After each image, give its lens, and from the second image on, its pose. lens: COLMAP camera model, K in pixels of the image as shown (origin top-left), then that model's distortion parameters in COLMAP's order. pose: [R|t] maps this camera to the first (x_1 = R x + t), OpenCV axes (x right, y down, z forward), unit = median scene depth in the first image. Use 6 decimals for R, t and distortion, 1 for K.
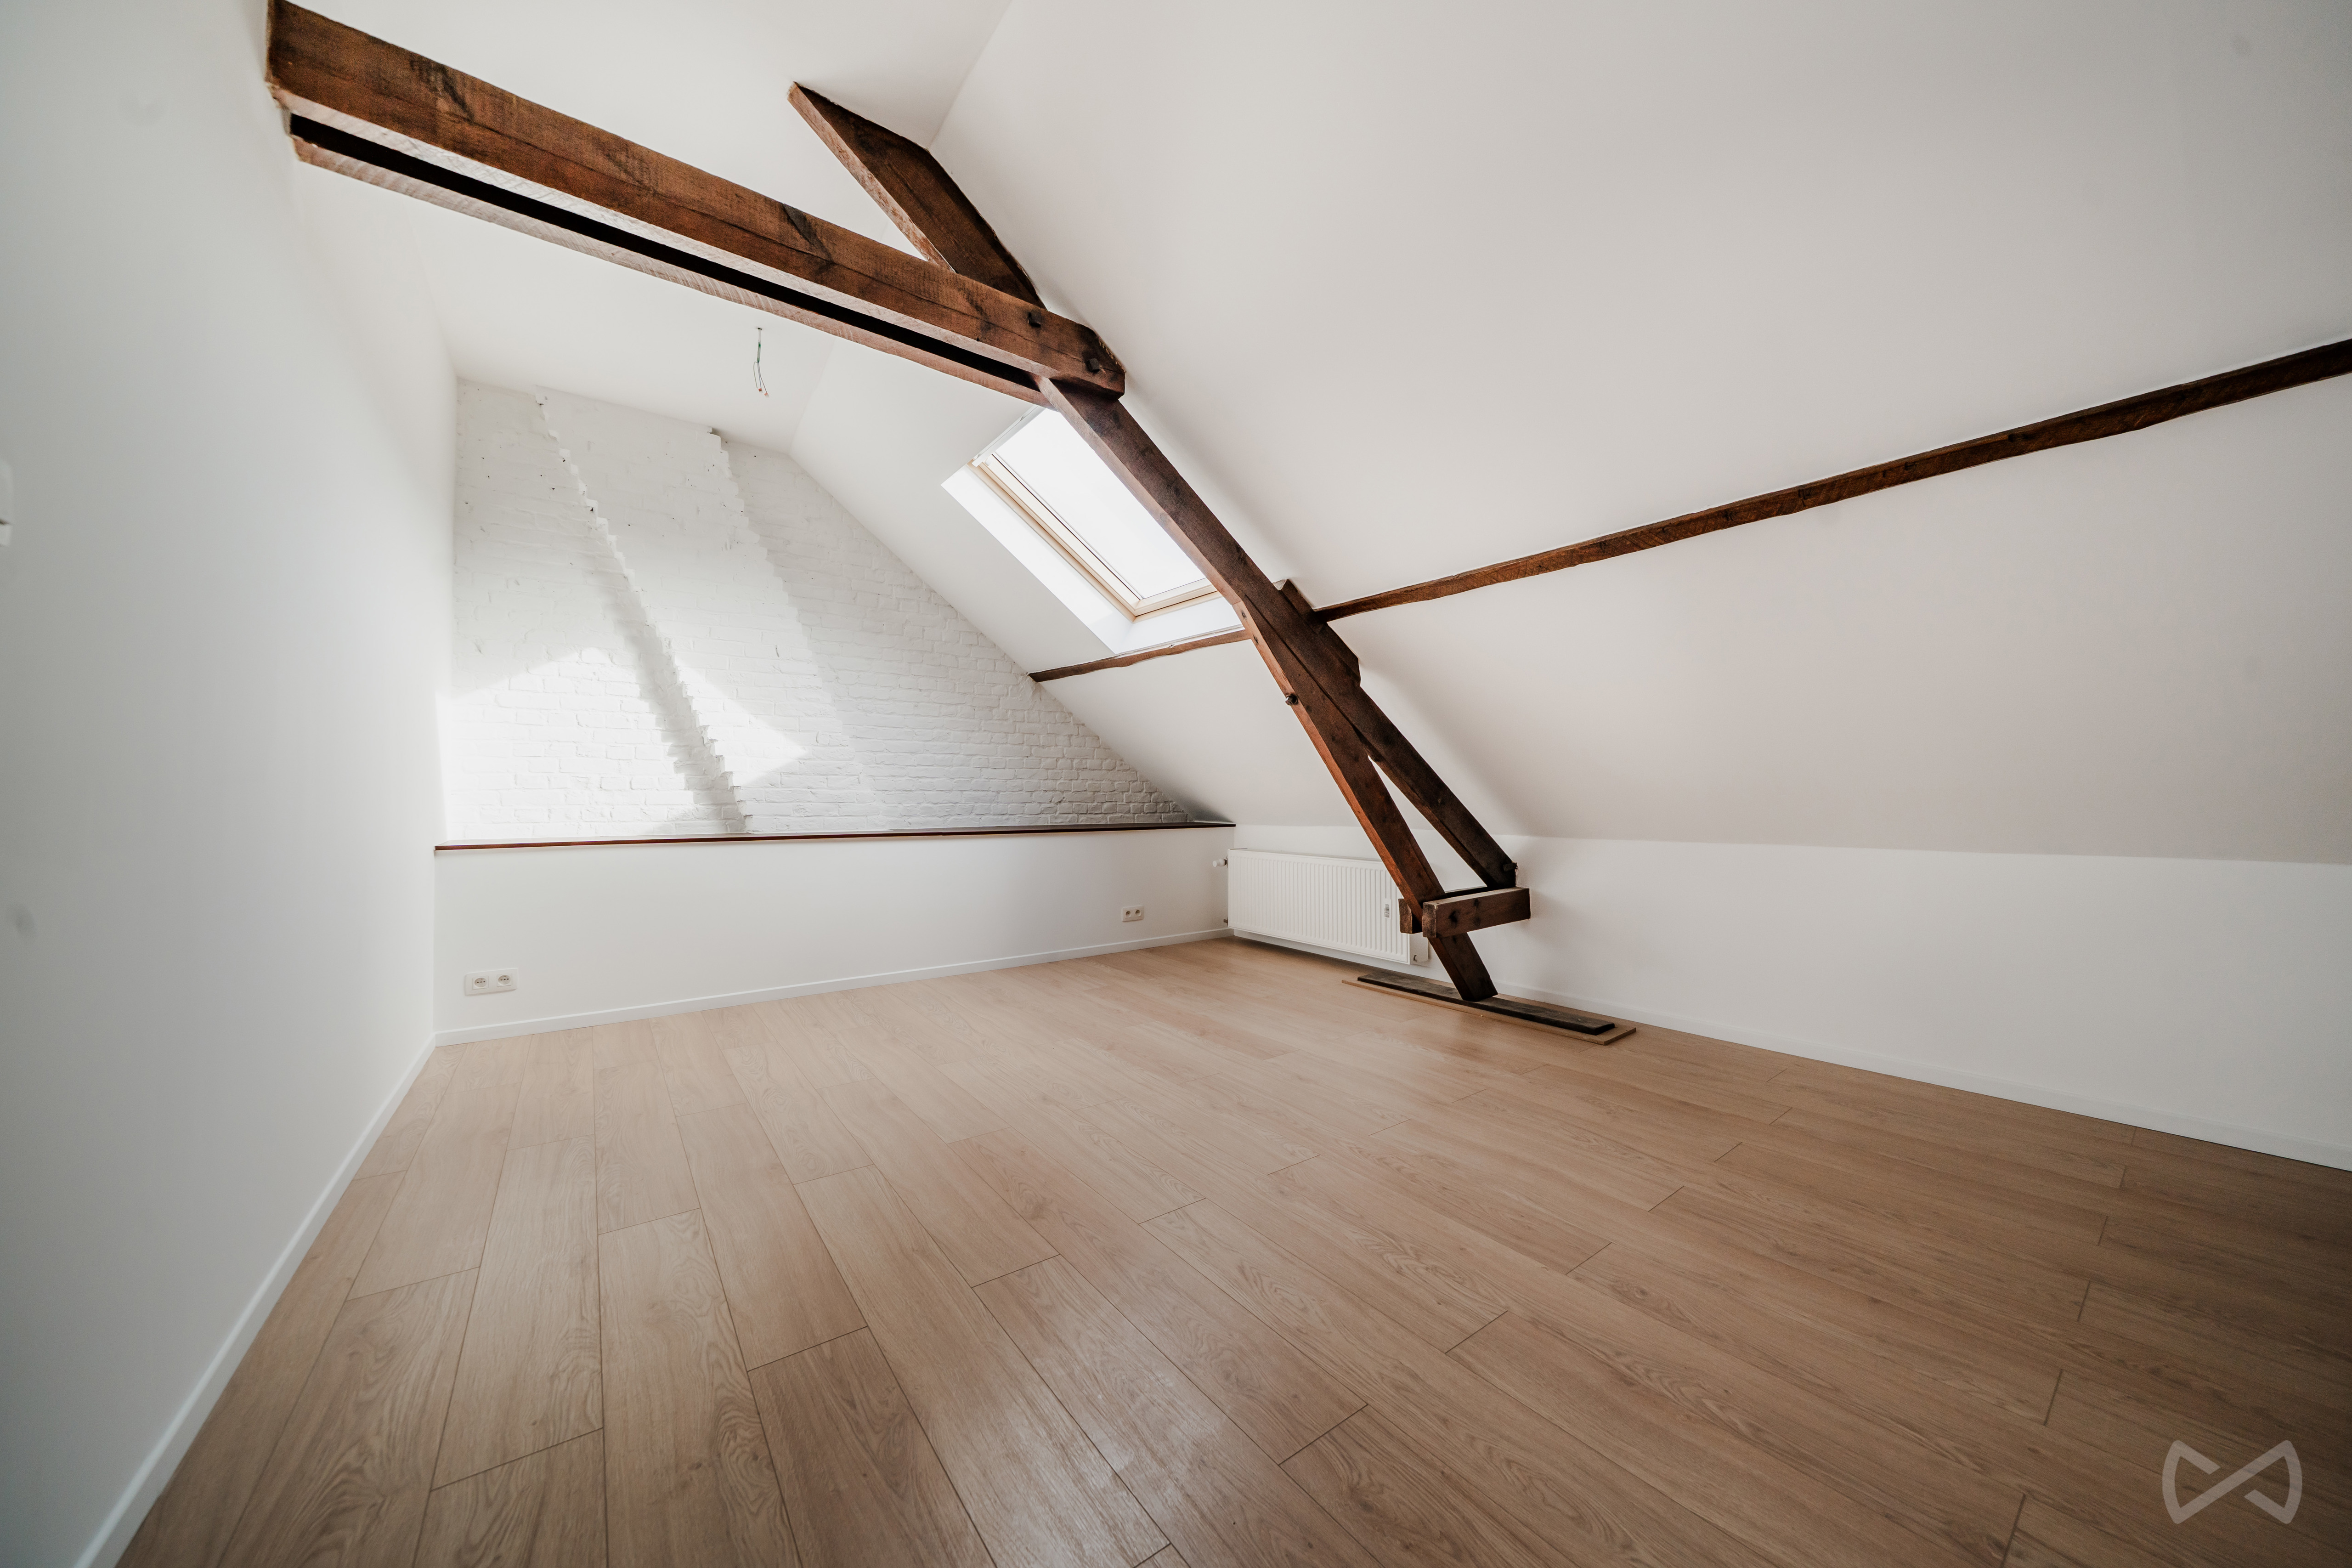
lens RADIAL K [[799.4, 0, 1175.0], [0, 799.4, 788.5], [0, 0, 1]] dist [-0.006240, -0.000145]
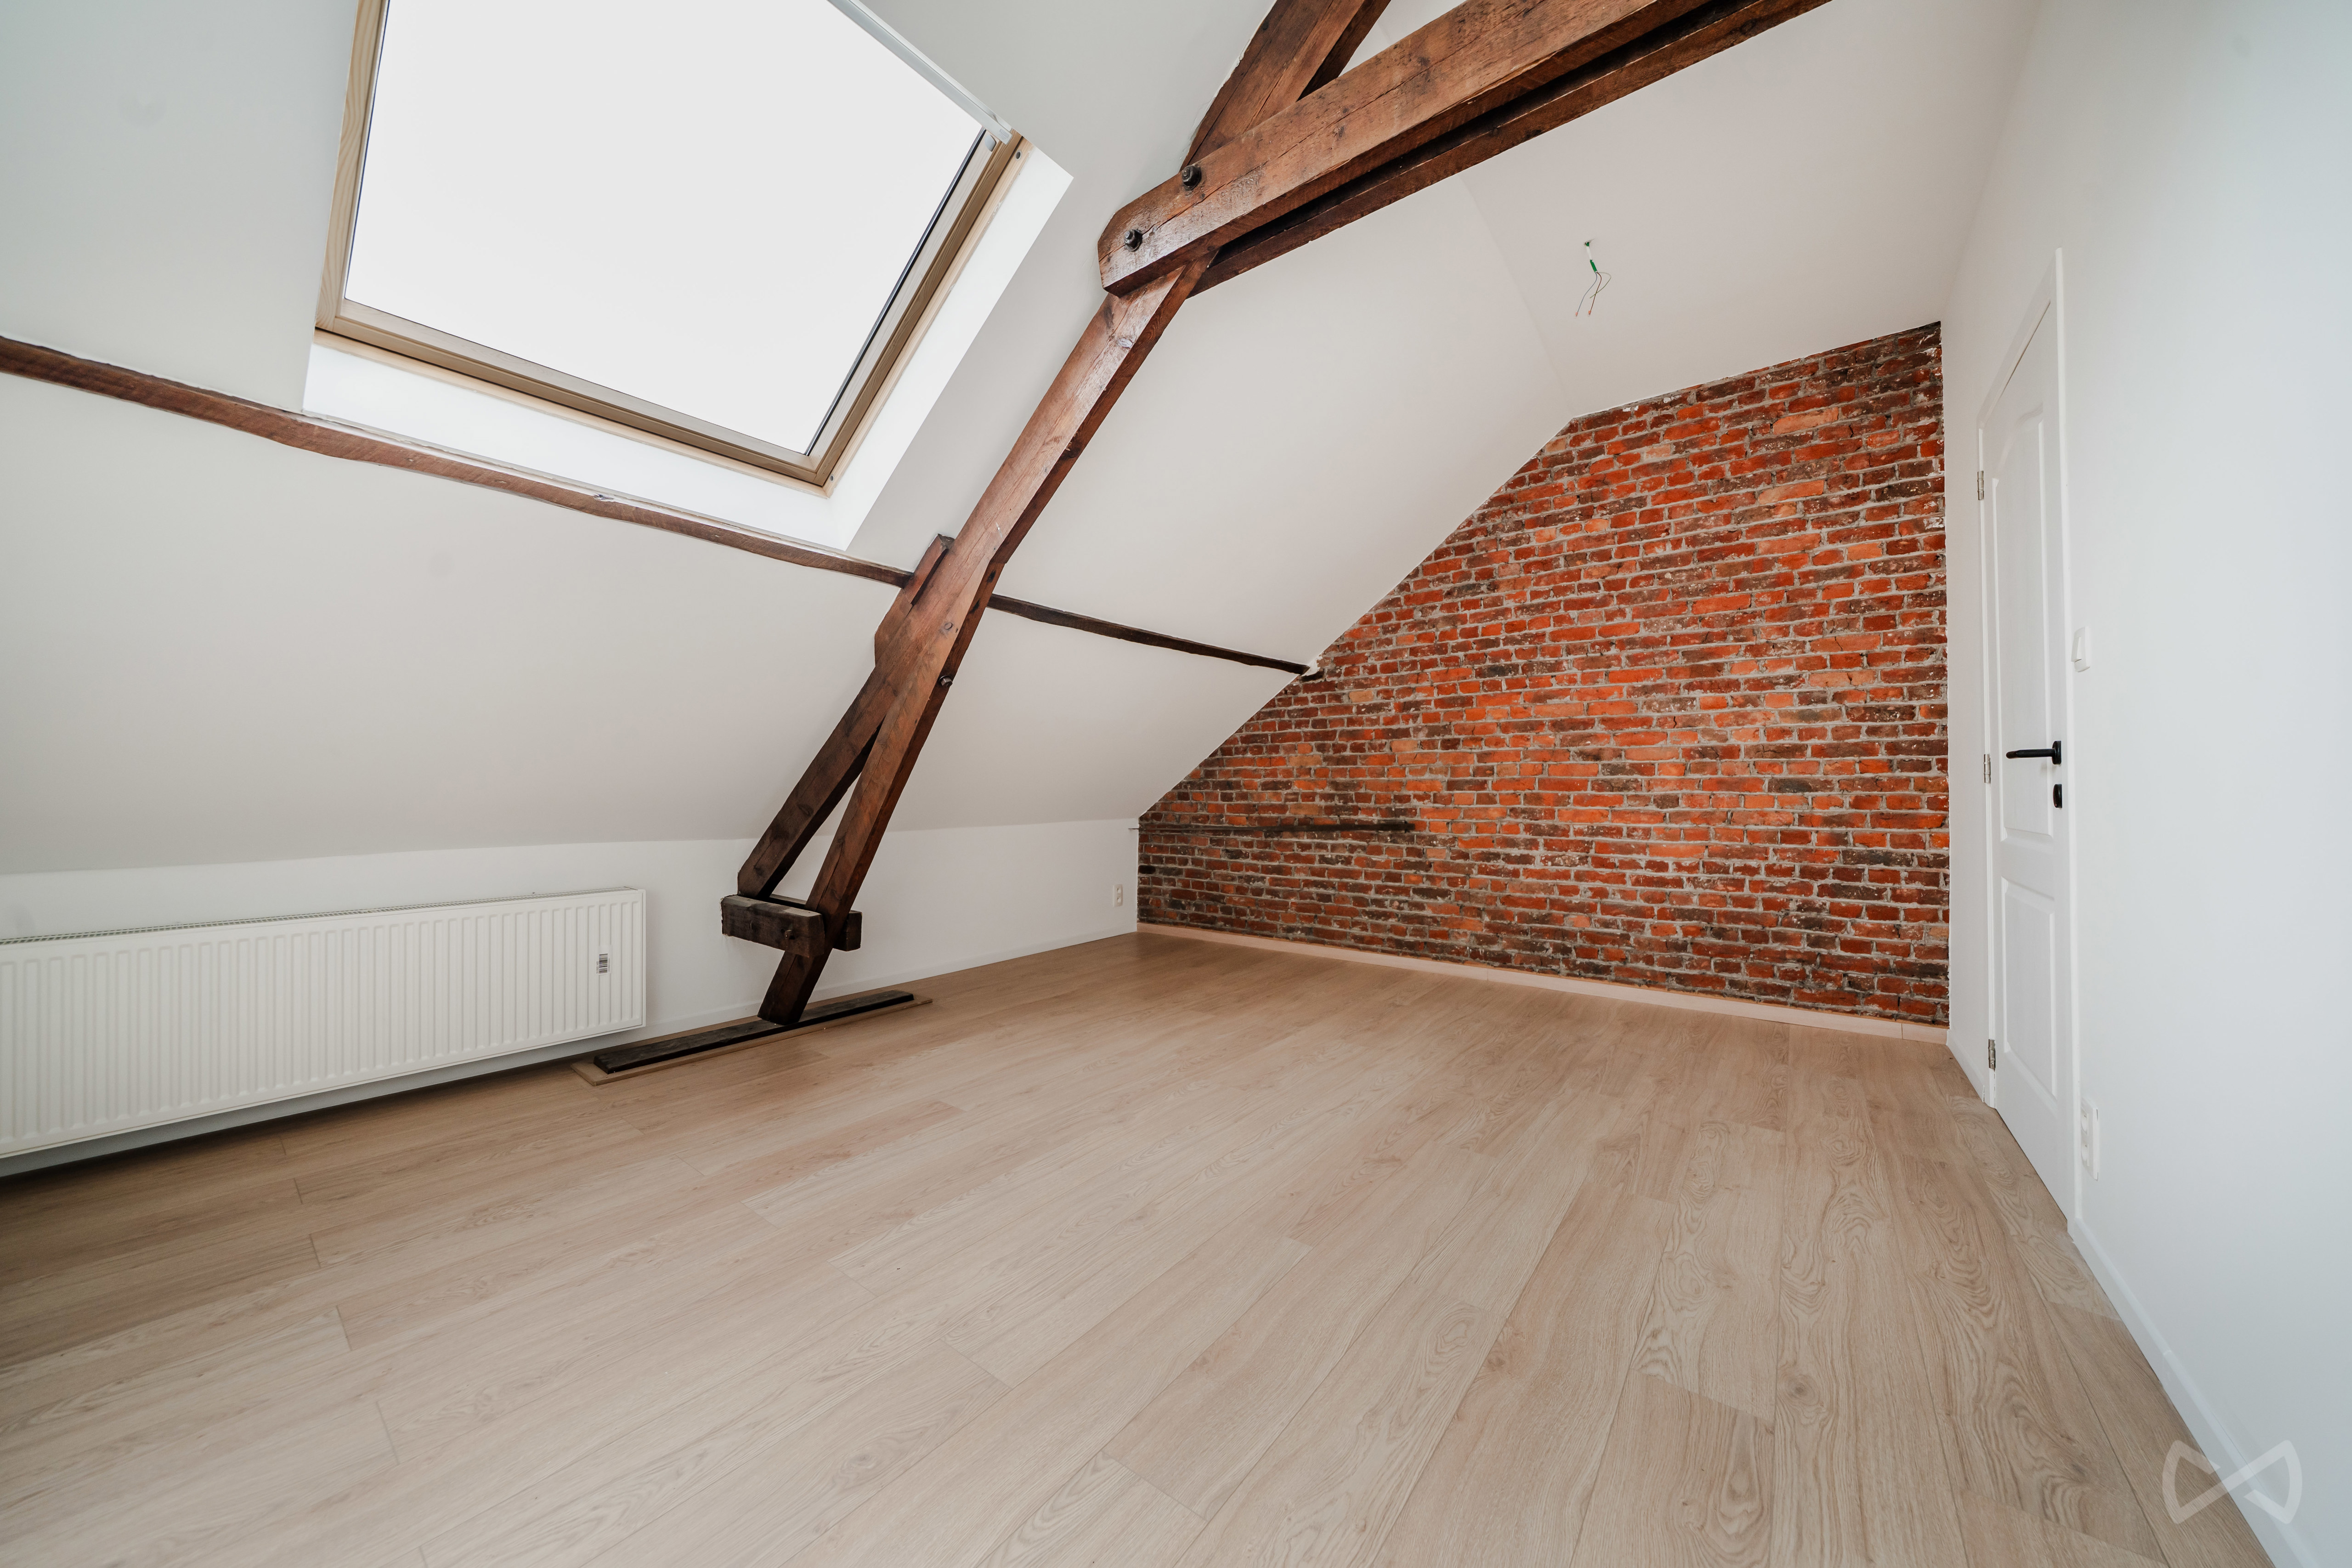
lens RADIAL K [[799.4, 0, 1176.5], [0, 799.4, 787.3], [0, 0, 1]] dist [-0.006240, -0.000145]
pose [[-0.270017, 0.007528, 0.962826, -0.689388], [-0.004558, 0.999948, -0.009097, 0.007789], [-0.962845, -0.006844, -0.269969, 0.929970]]
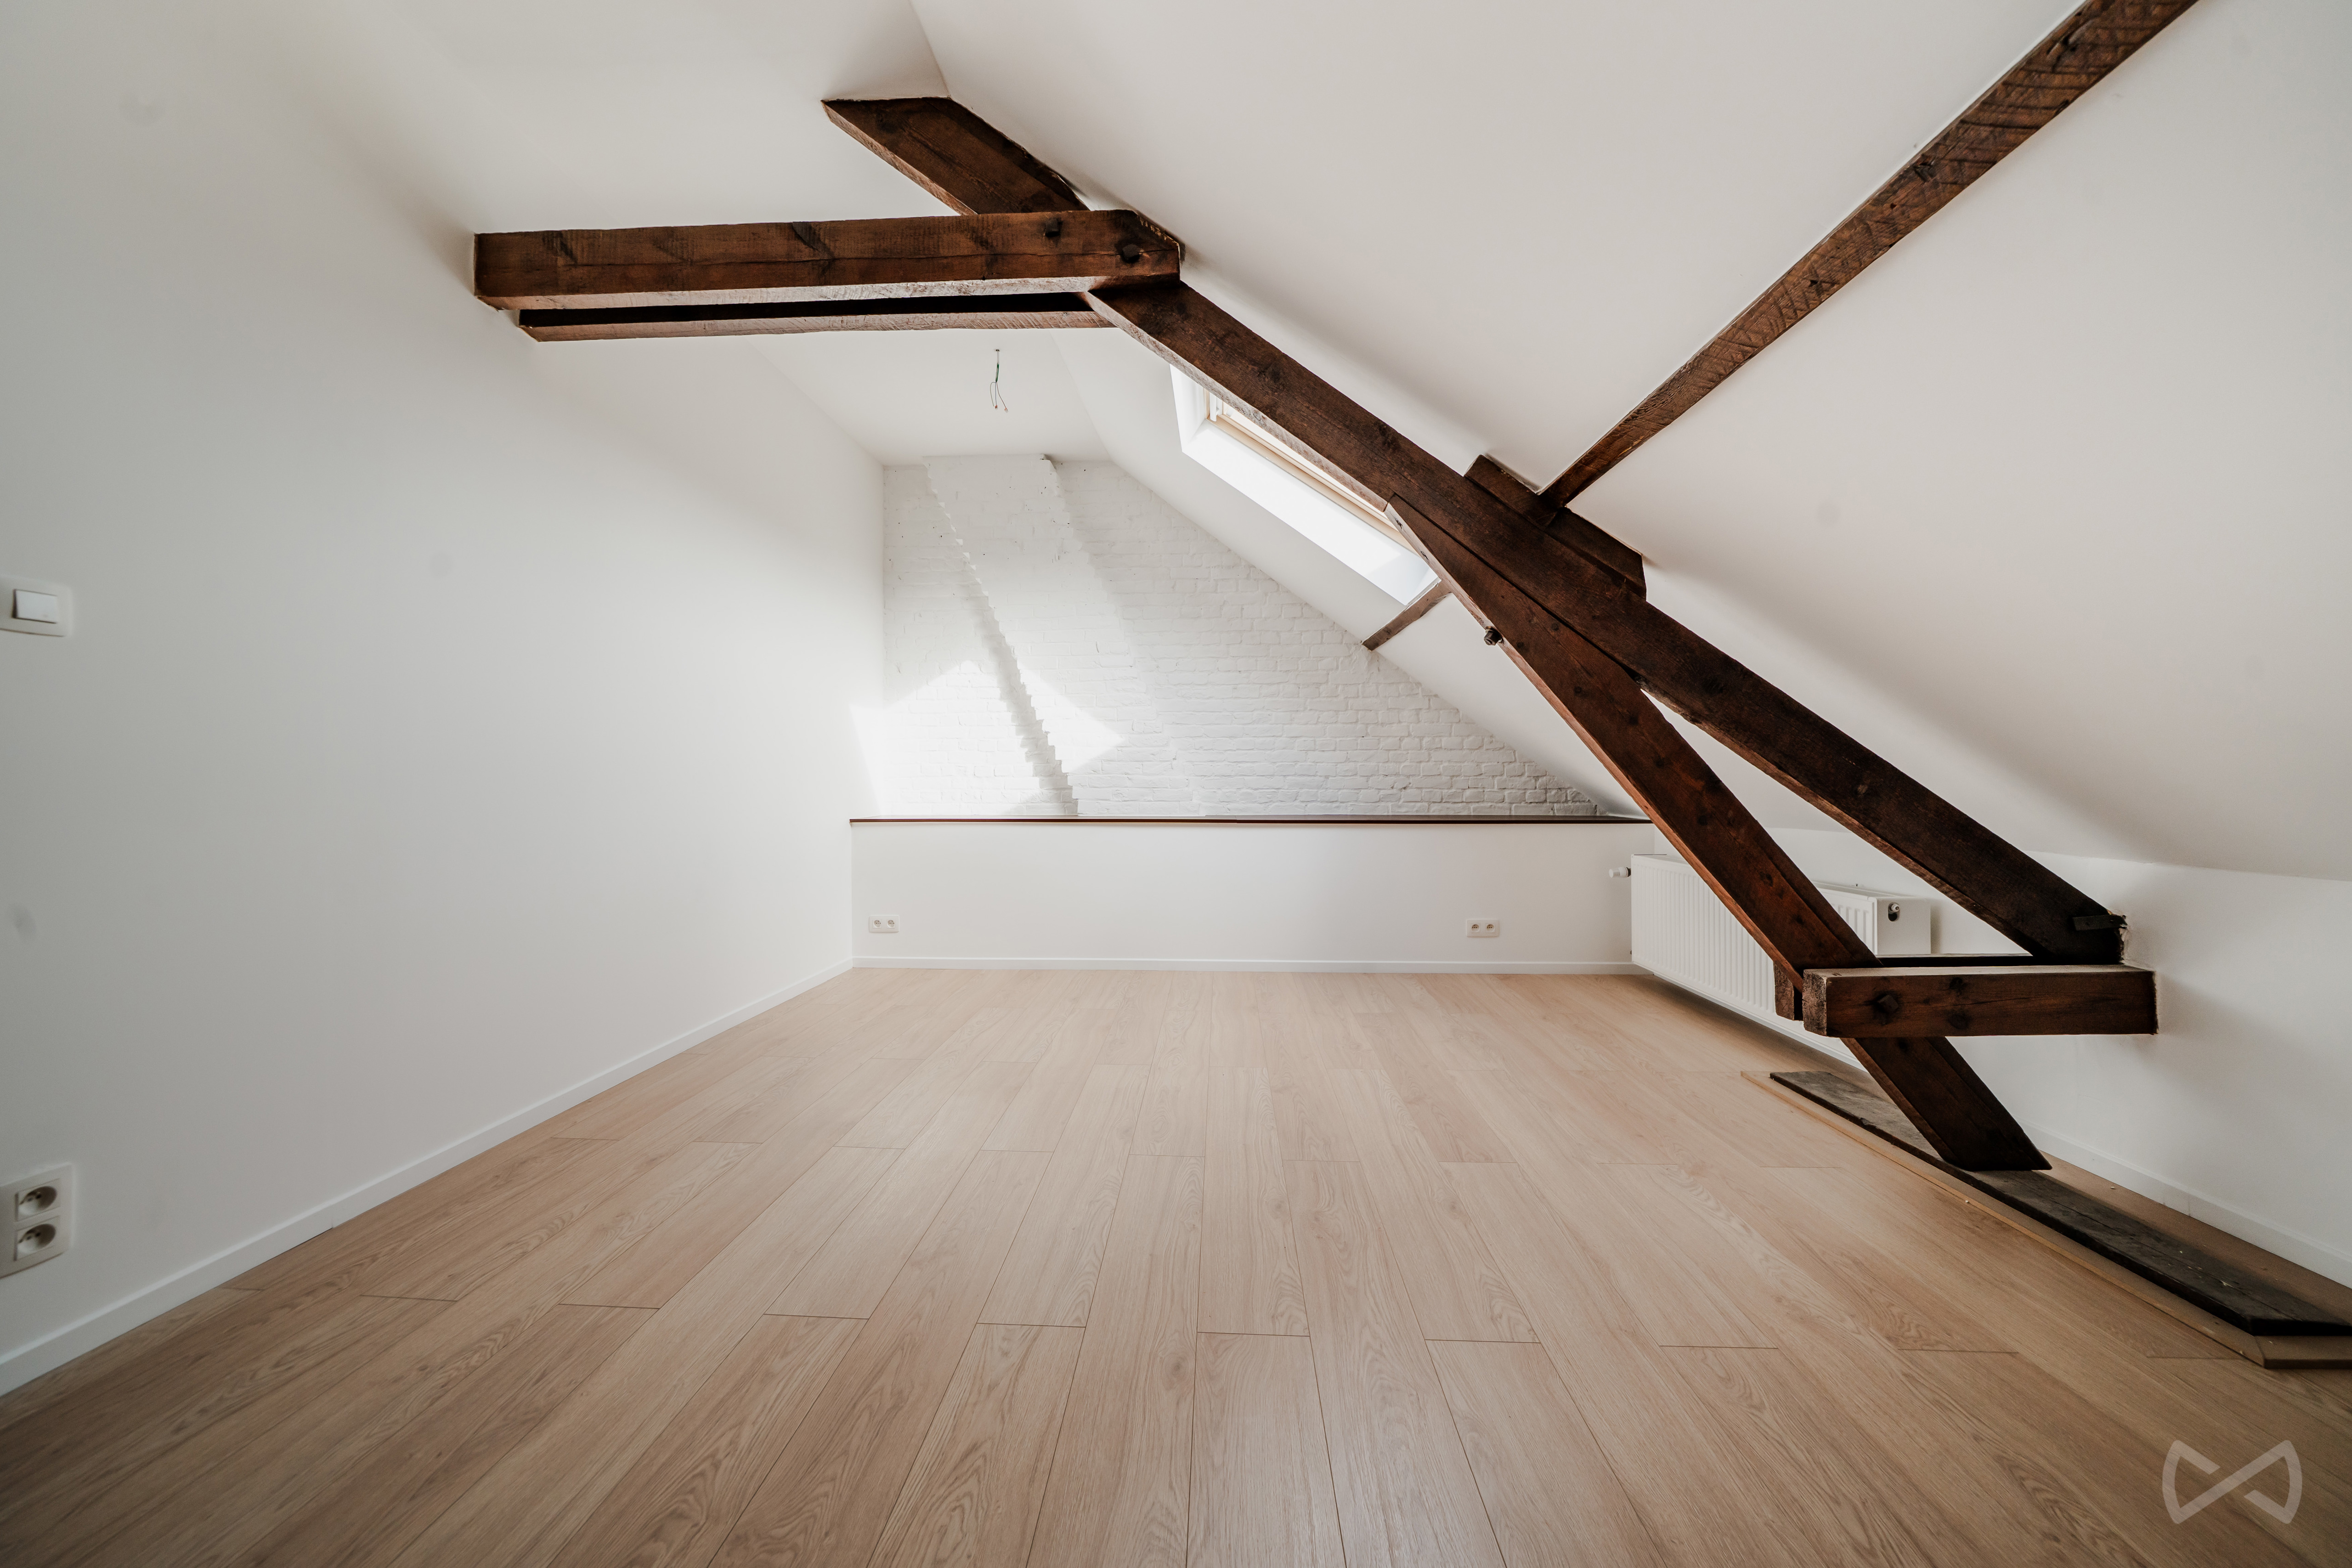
lens RADIAL K [[799.4, 0, 1175.4], [0, 799.4, 787.7], [0, 0, 1]] dist [-0.006240, -0.000145]
pose [[0.767940, 0.003861, -0.640510, 0.344830], [0.007567, 0.999857, 0.015100, 0.002573], [0.640477, -0.016442, 0.767801, 0.298547]]
